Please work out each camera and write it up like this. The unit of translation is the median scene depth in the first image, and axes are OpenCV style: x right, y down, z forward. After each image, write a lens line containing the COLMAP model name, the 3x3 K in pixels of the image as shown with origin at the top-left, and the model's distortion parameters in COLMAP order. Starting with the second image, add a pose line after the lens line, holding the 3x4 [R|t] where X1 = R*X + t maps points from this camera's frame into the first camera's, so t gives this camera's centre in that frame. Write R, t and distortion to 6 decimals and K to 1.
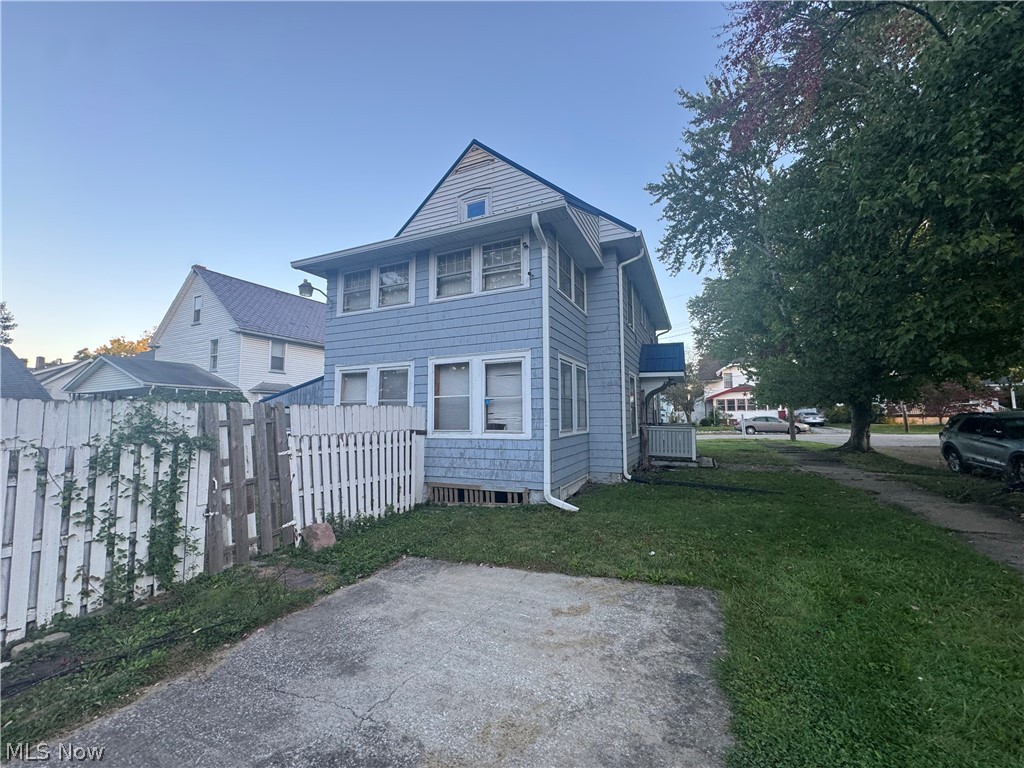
lens RADIAL K [[410.1, 0, 512.0], [0, 410.1, 384.0], [0, 0, 1]] dist [-0.002344, -0.000131]
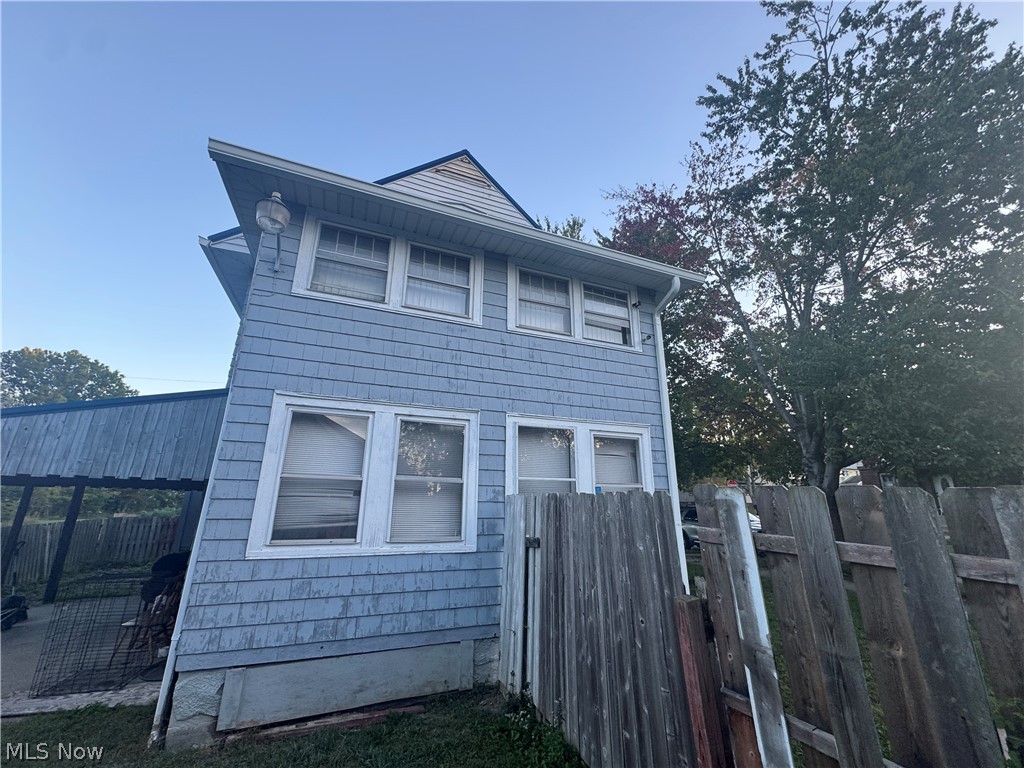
lens RADIAL K [[410.1, 0, 512.0], [0, 410.1, 384.0], [0, 0, 1]] dist [-0.002344, -0.000131]
pose [[0.686478, 0.216550, 0.694157, -0.627627], [-0.073669, 0.970426, -0.229881, 0.034793], [-0.723409, 0.106671, 0.682129, 0.558059]]
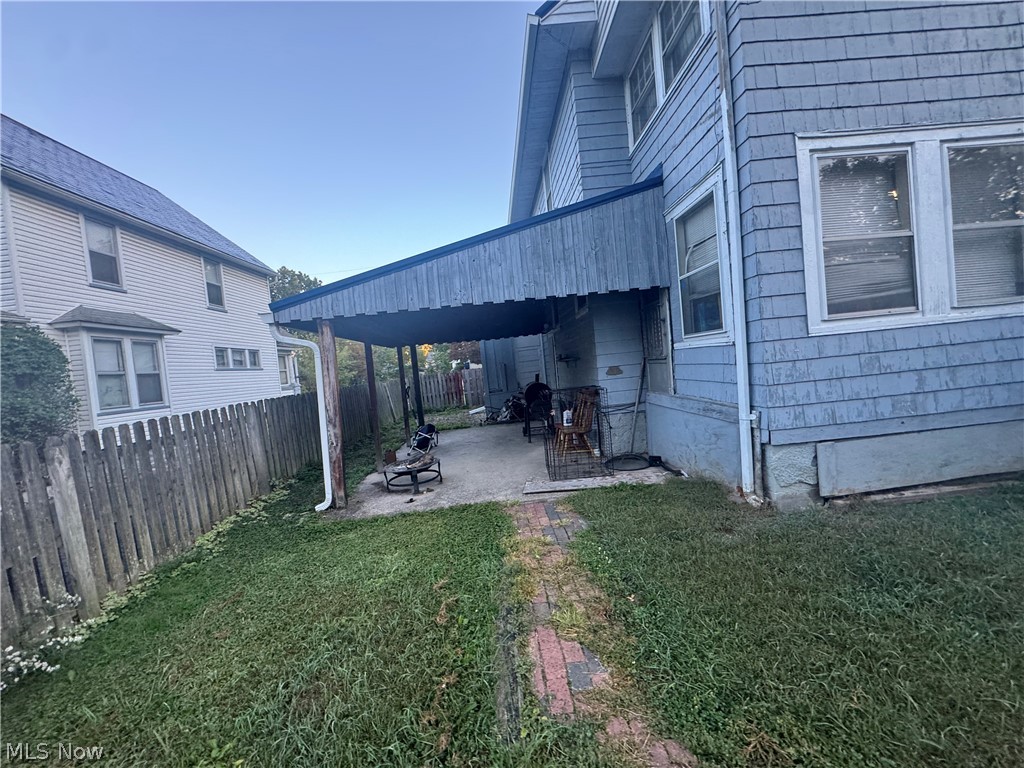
lens RADIAL K [[410.1, 0, 512.0], [0, 410.1, 384.0], [0, 0, 1]] dist [-0.002344, -0.000131]
pose [[0.887349, -0.099858, 0.450157, -0.911795], [0.054130, 0.992077, 0.113371, 0.124300], [-0.457911, -0.076233, 0.885724, 0.871301]]
